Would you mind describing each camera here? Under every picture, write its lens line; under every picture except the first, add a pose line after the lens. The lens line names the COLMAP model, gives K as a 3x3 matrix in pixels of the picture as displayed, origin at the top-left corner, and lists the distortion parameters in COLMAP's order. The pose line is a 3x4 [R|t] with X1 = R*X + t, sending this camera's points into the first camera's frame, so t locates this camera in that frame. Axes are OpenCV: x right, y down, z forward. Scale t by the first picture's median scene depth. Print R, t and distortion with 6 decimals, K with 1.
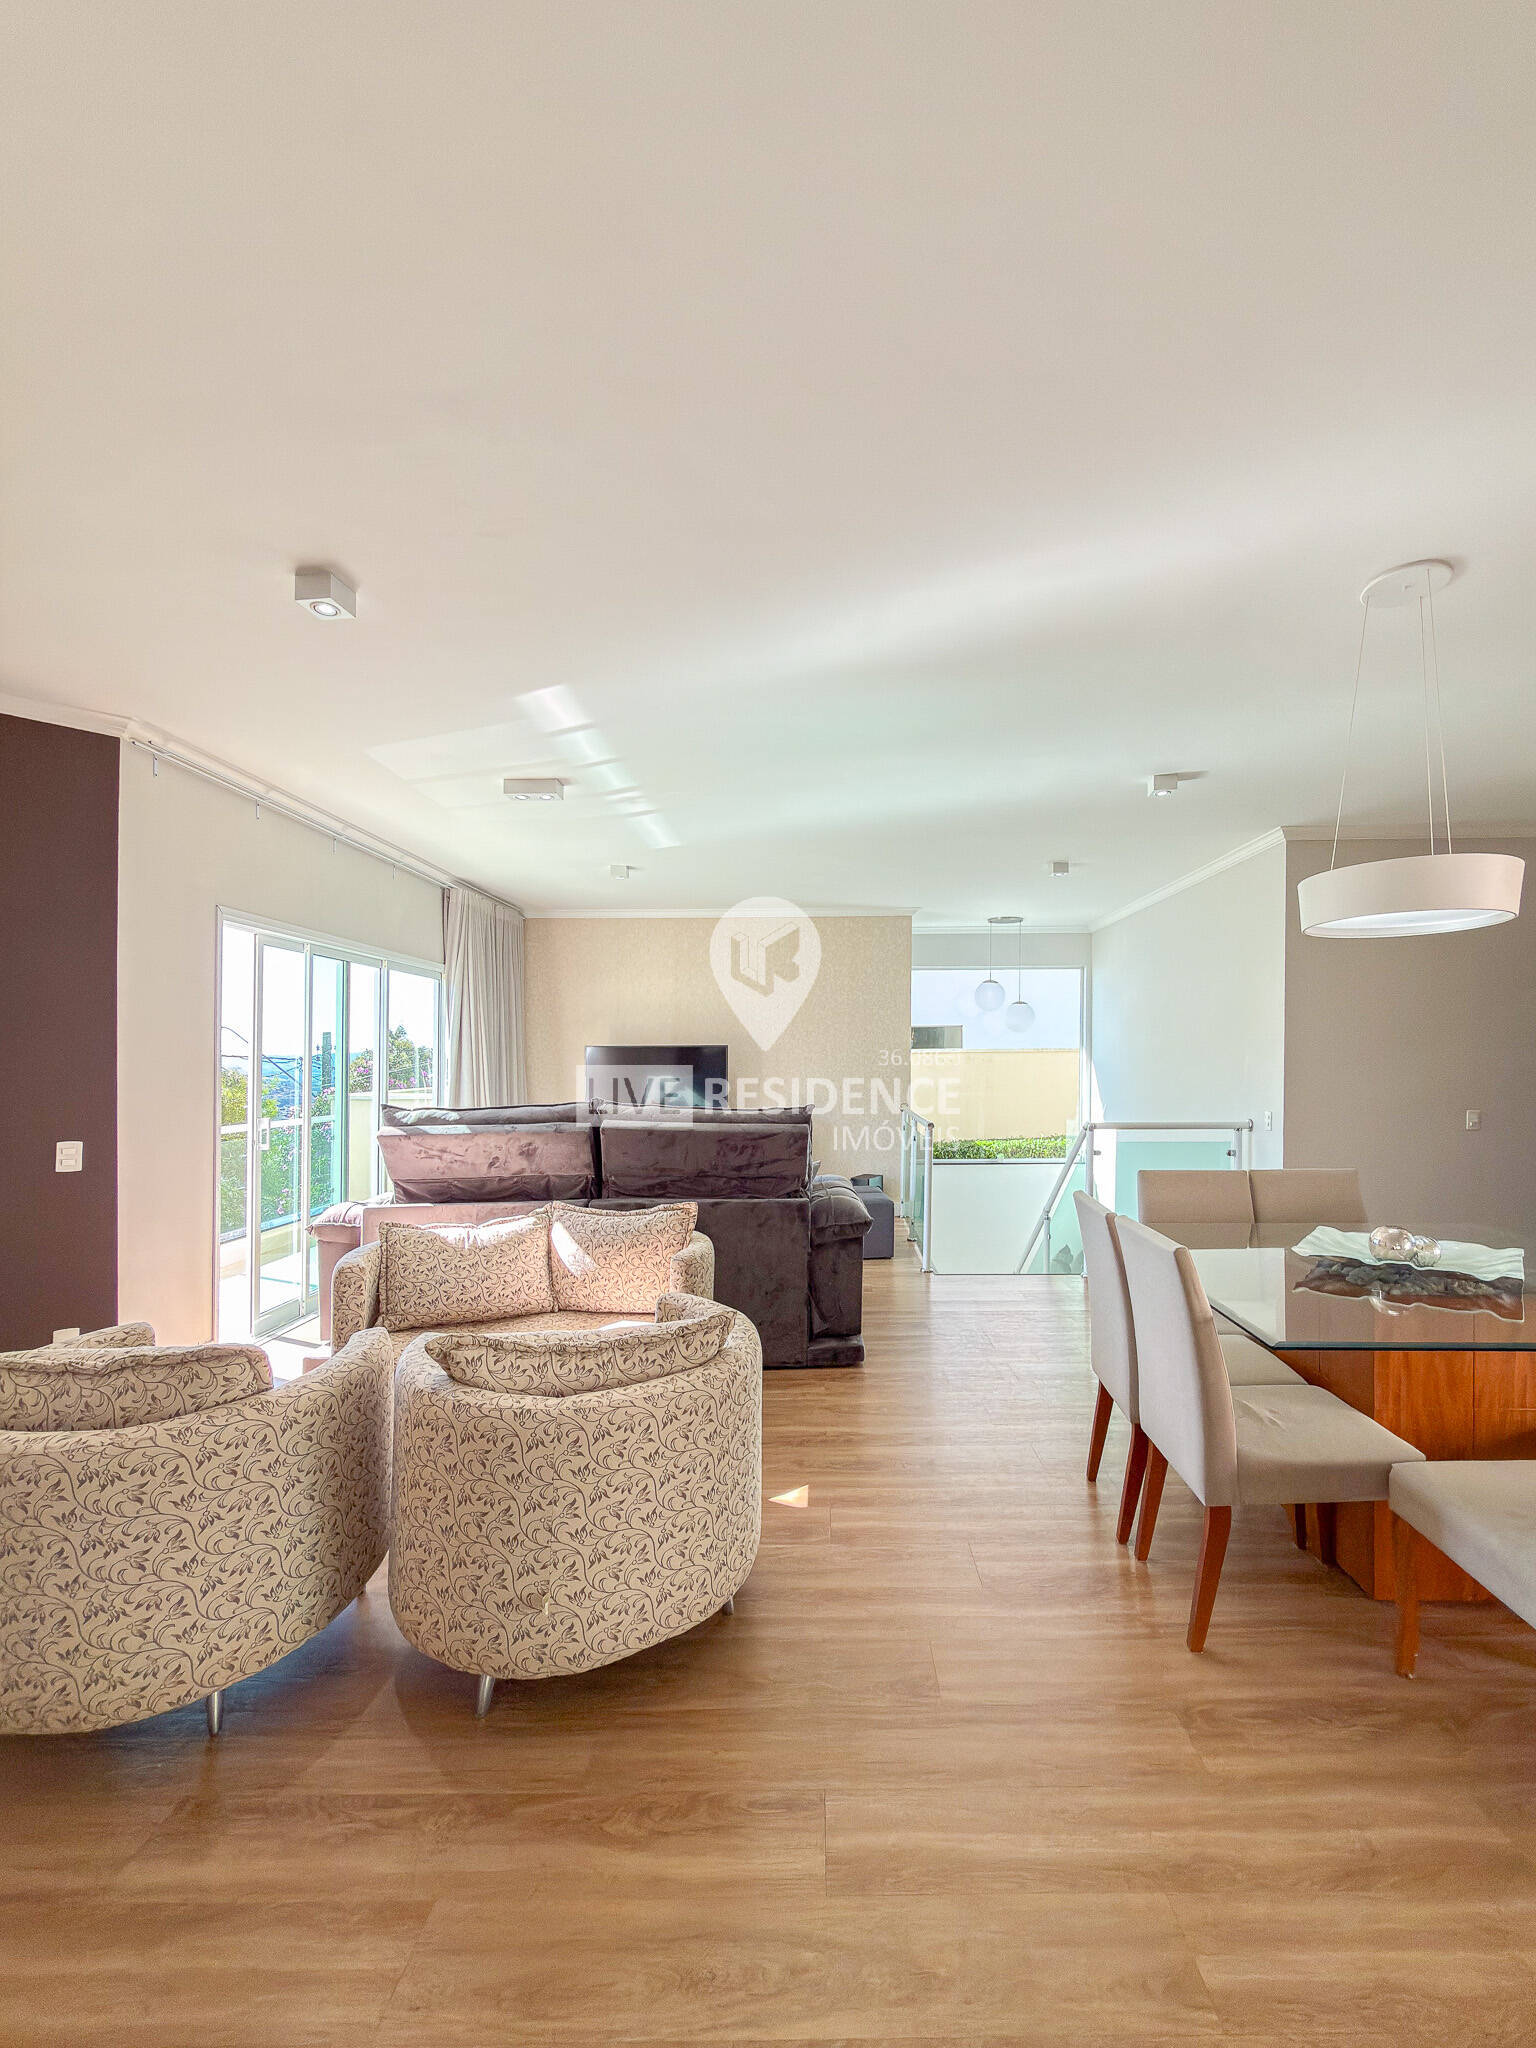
lens RADIAL K [[840.7, 0, 850.4], [0, 840.7, 1063.3], [0, 0, 1]] dist [0.001611, -0.000644]
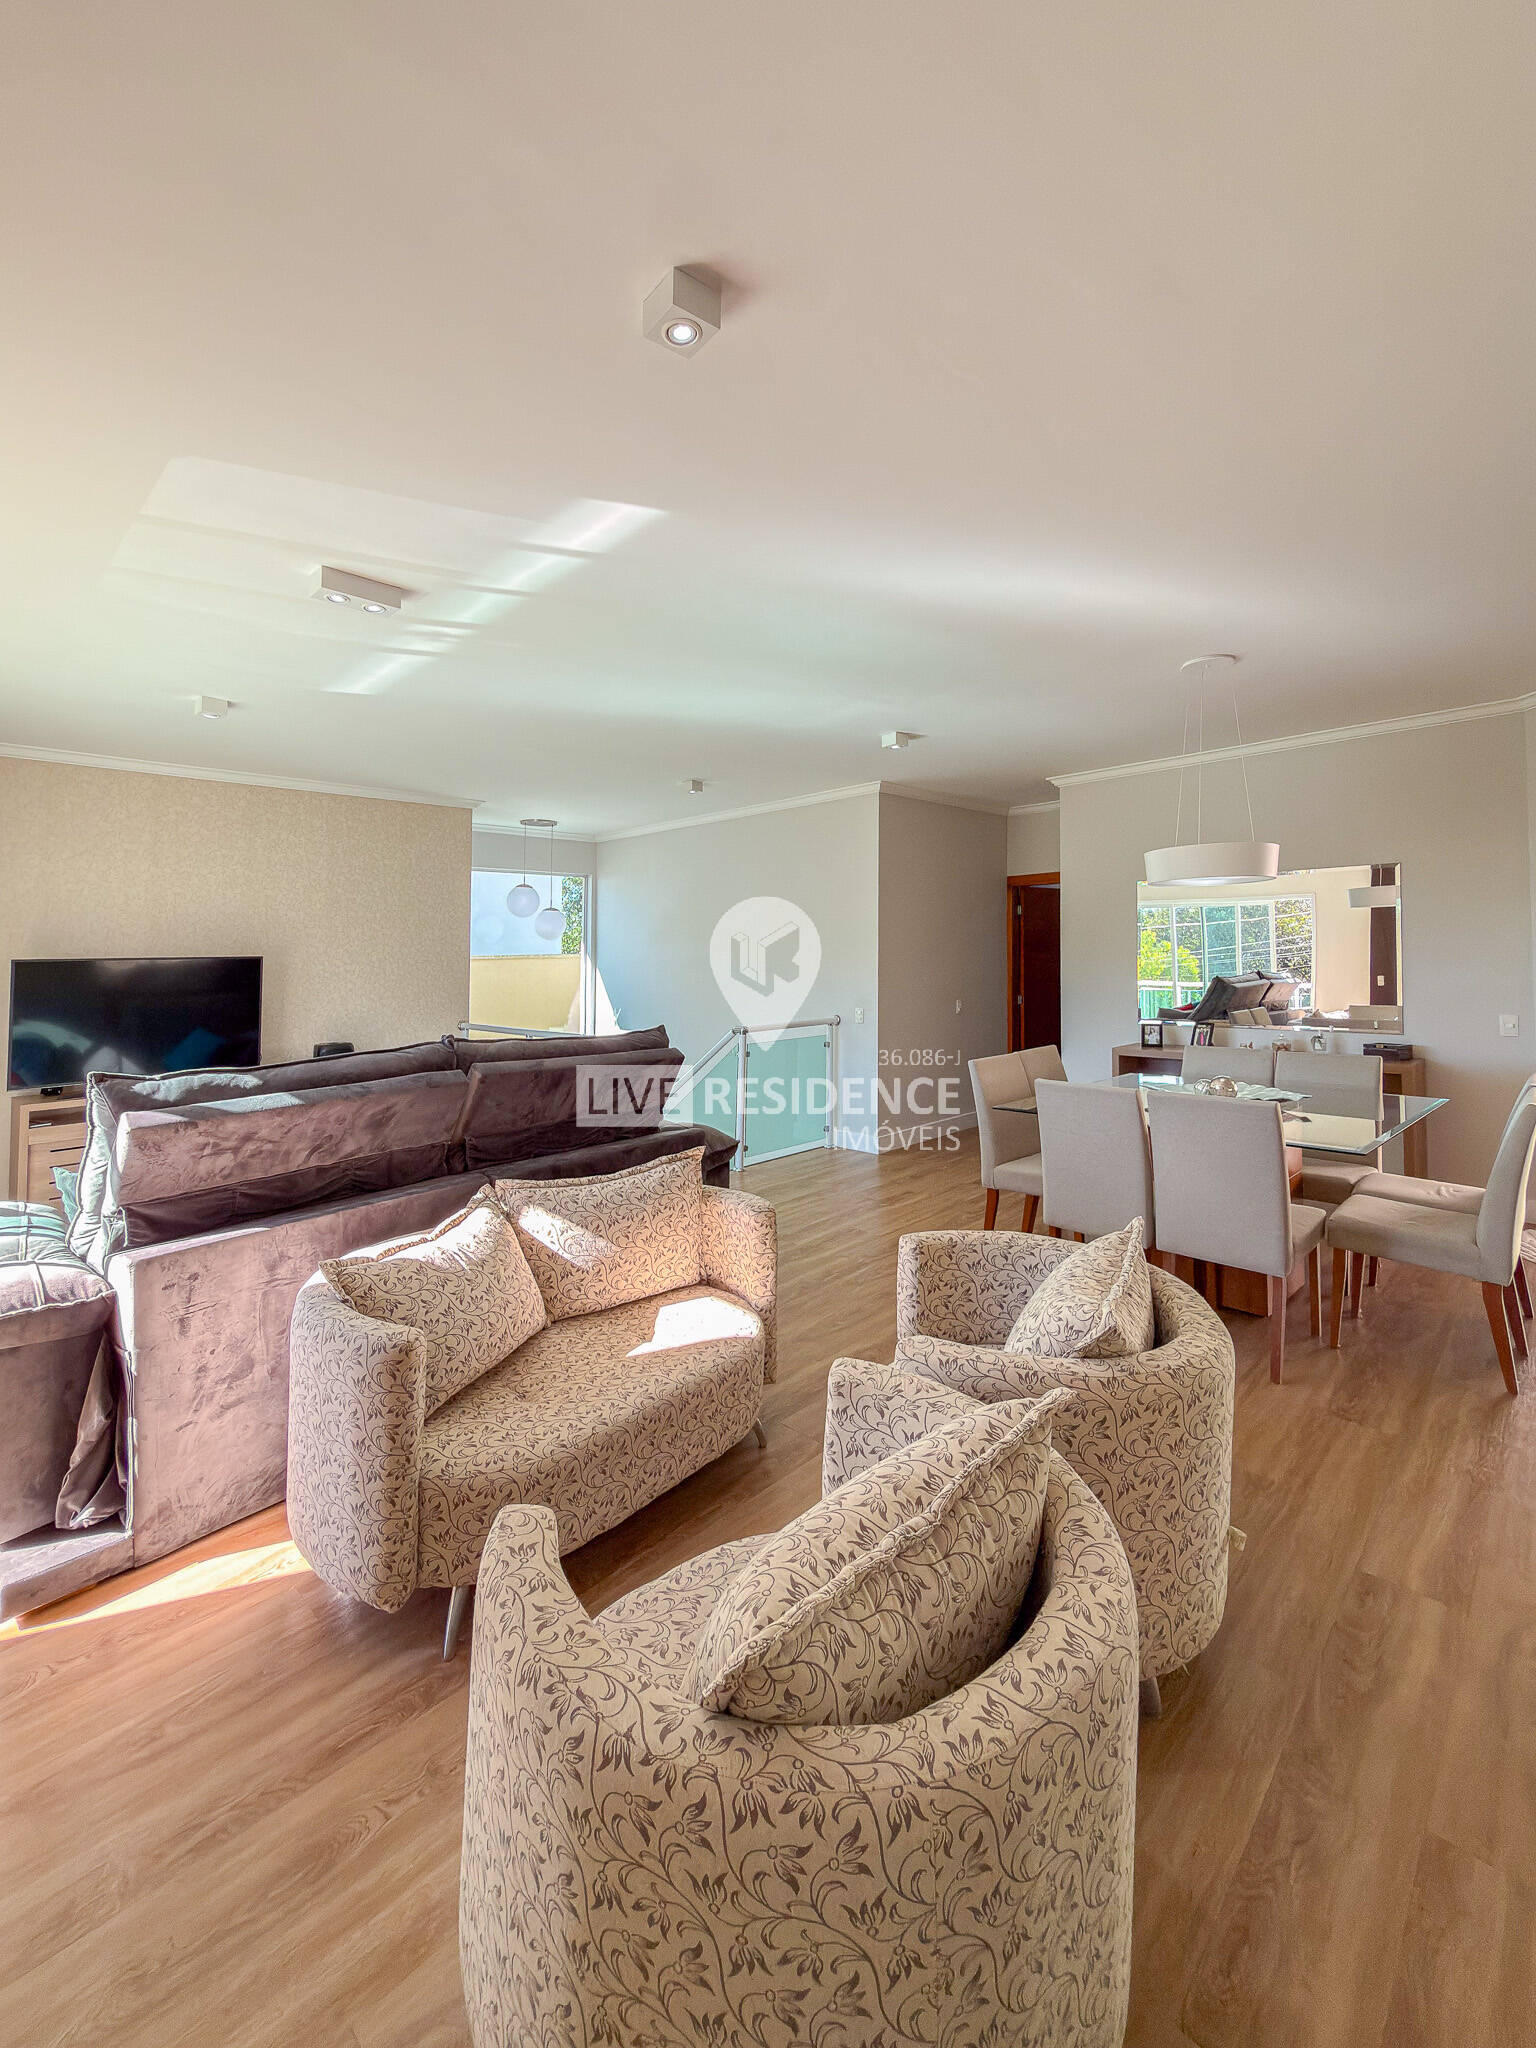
lens RADIAL K [[840.7, 0, 763.0], [0, 840.7, 948.0], [0, 0, 1]] dist [0.001611, -0.000644]
pose [[0.718764, -0.000450, 0.695254, -0.632566], [0.014975, 0.999778, -0.014835, -0.020186], [-0.695093, 0.021075, 0.718611, 0.288863]]
